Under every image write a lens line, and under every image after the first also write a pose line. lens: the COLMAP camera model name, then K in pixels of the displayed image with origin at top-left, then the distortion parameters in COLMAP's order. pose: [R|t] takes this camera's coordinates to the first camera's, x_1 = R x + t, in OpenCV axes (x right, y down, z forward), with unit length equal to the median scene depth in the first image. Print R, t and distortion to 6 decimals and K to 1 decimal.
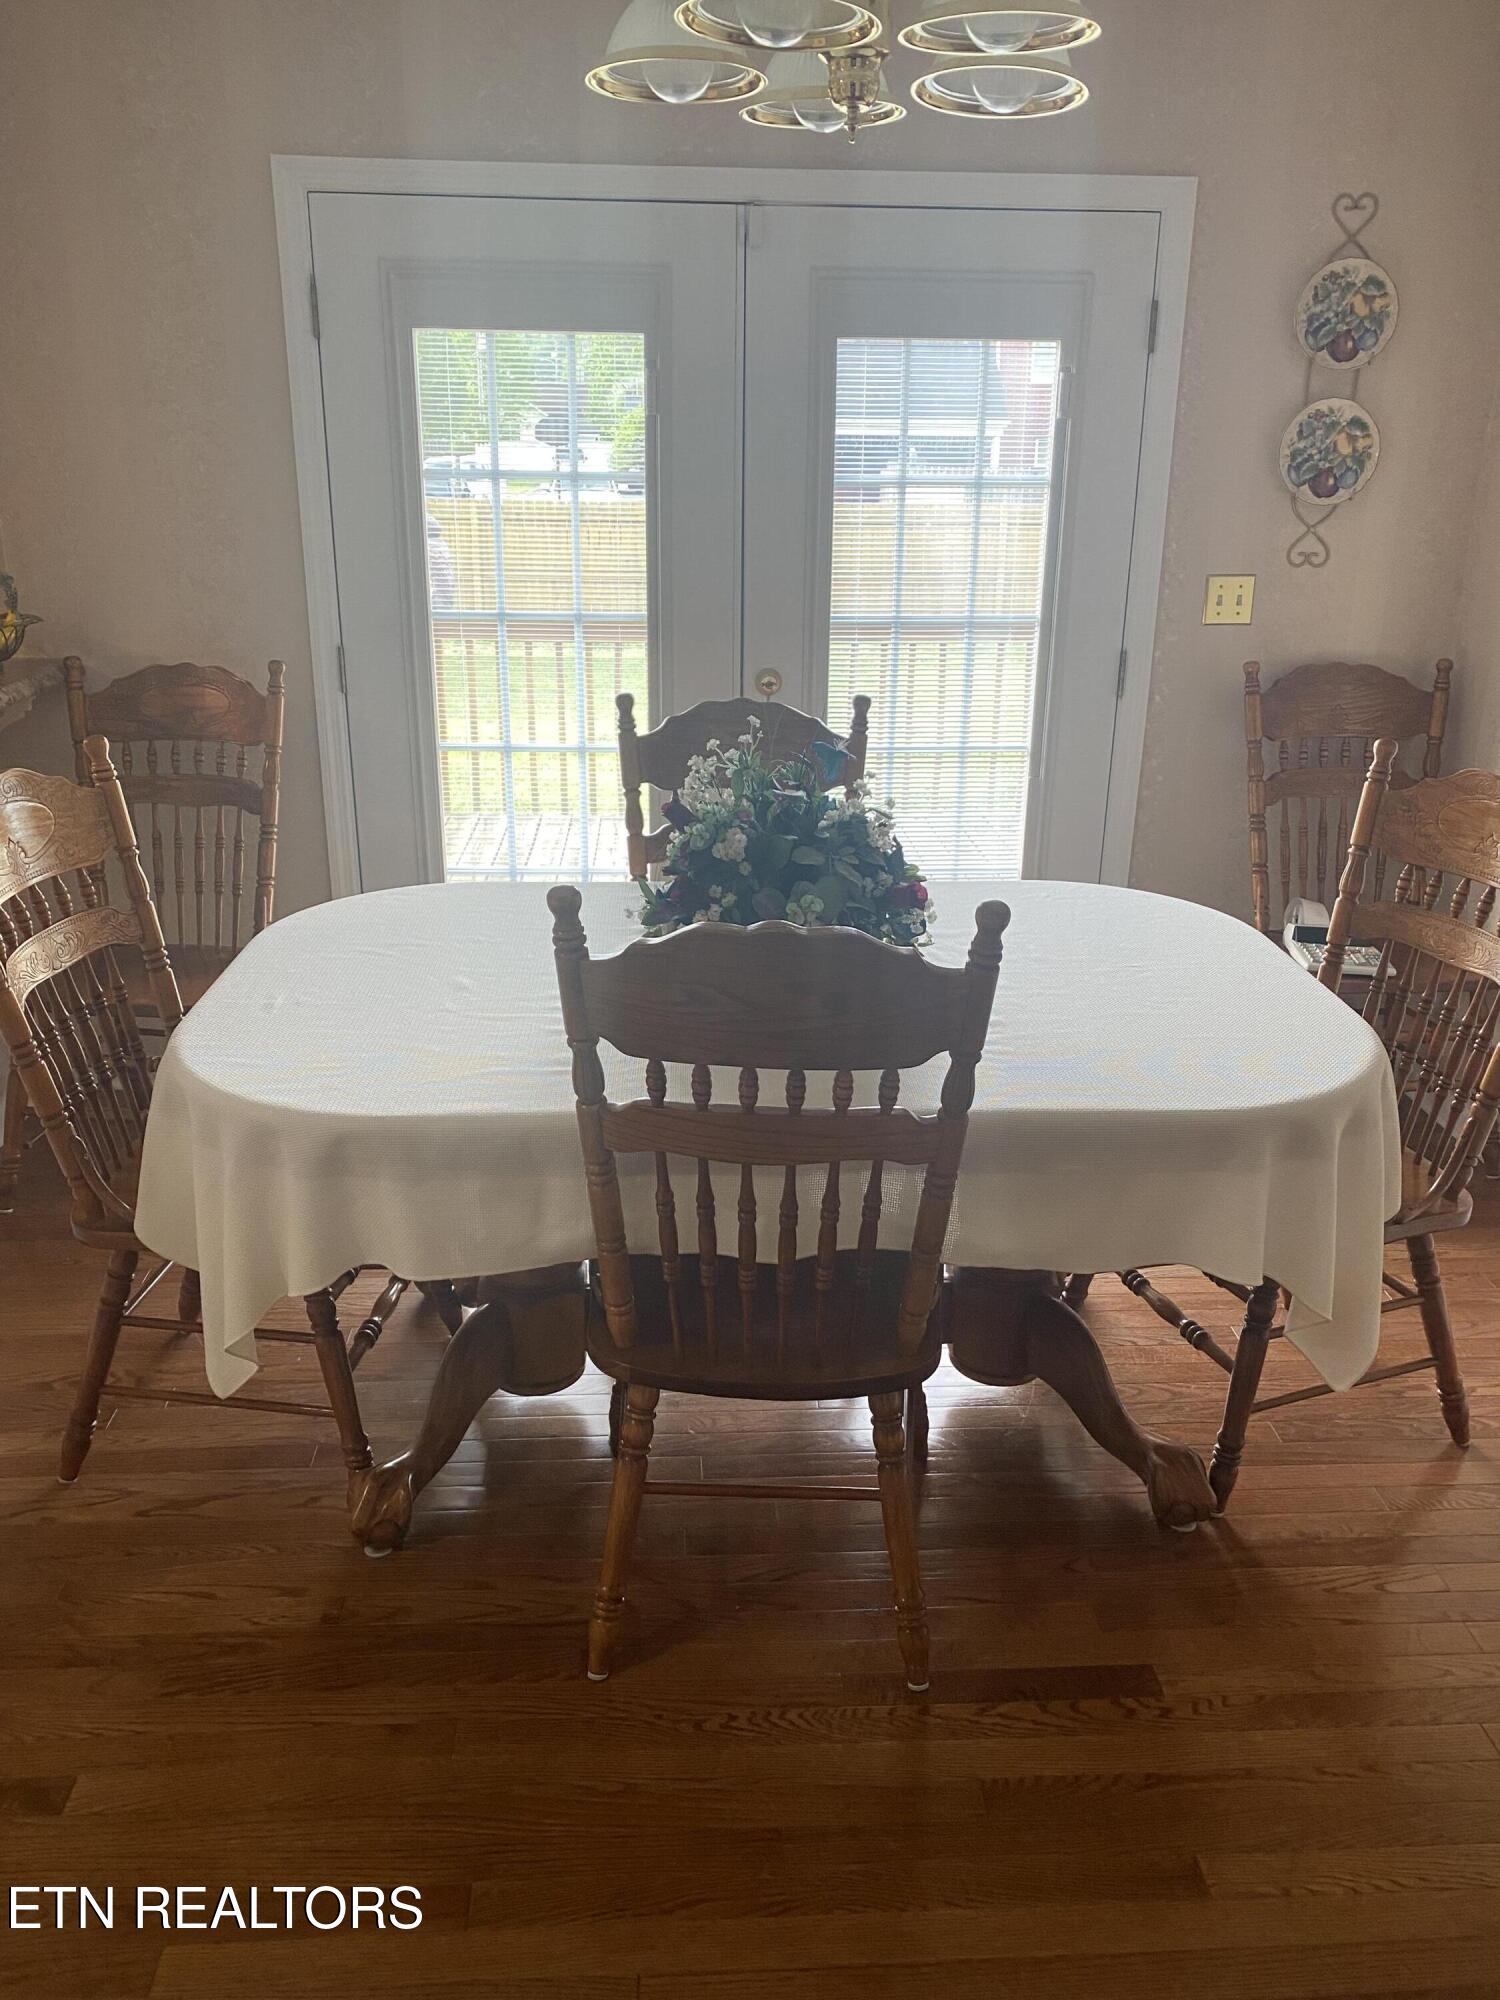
lens RADIAL K [[1511.4, 0, 752.3], [0, 1511.4, 966.3], [0, 0, 1]] dist [-0.004133, 0.056319]
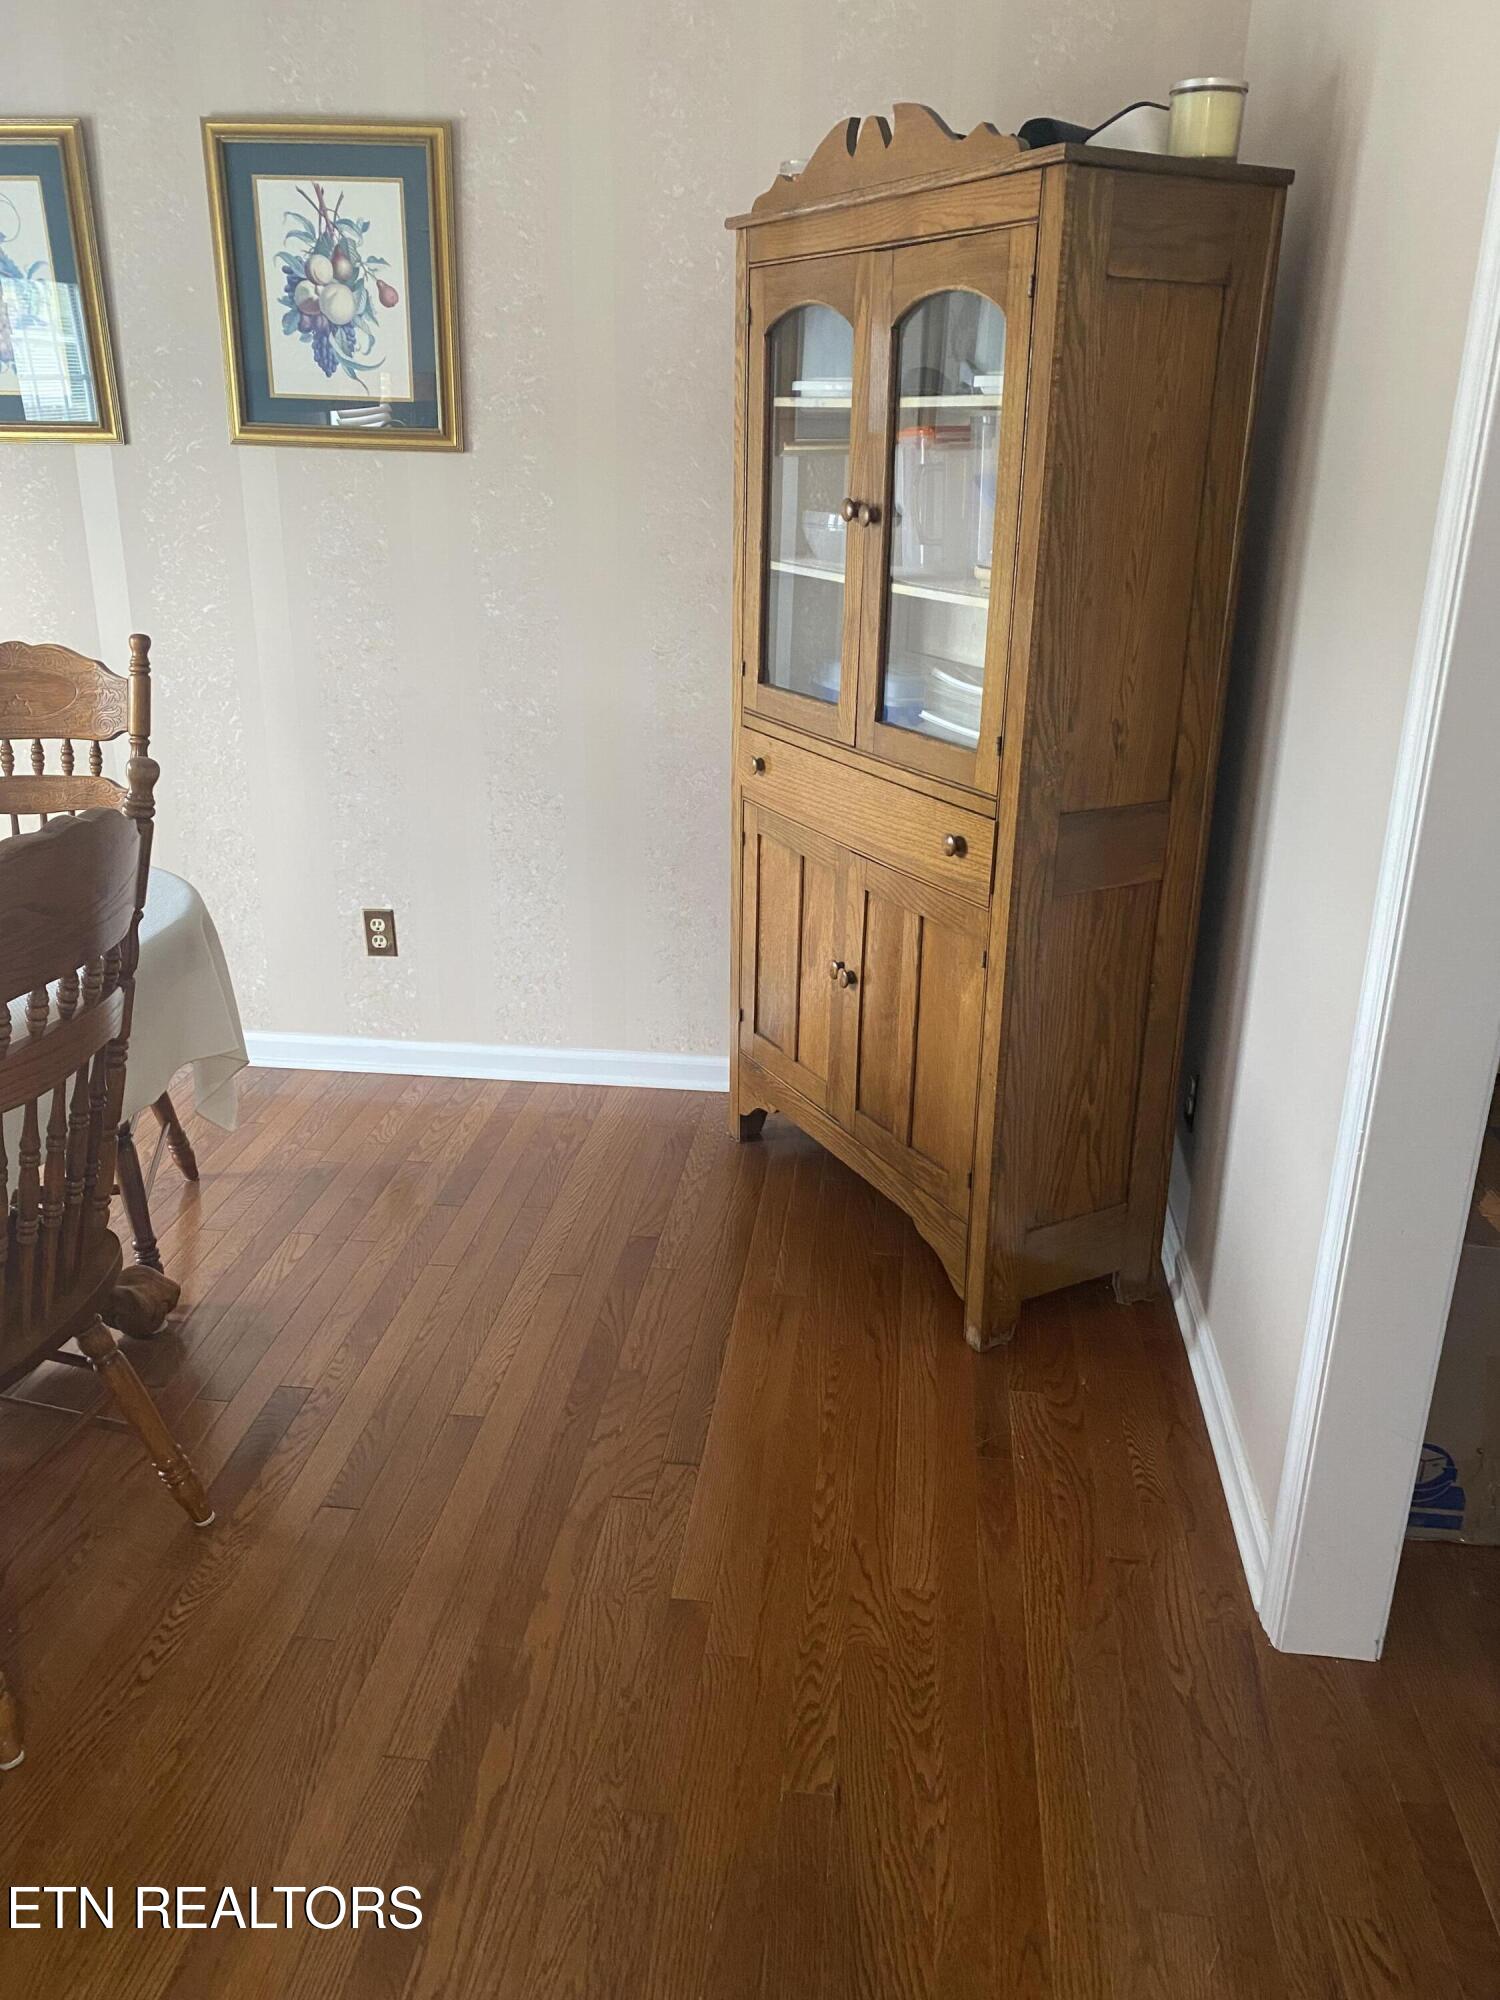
lens RADIAL K [[1524.2, 0, 747.9], [0, 1524.2, 960.3], [0, 0, 1]] dist [0.034999, -0.035085]
pose [[0.182580, -0.341609, 0.921937, -0.388656], [0.309348, 0.910035, 0.275936, -0.037347], [-0.933257, 0.234819, 0.271830, 0.144532]]
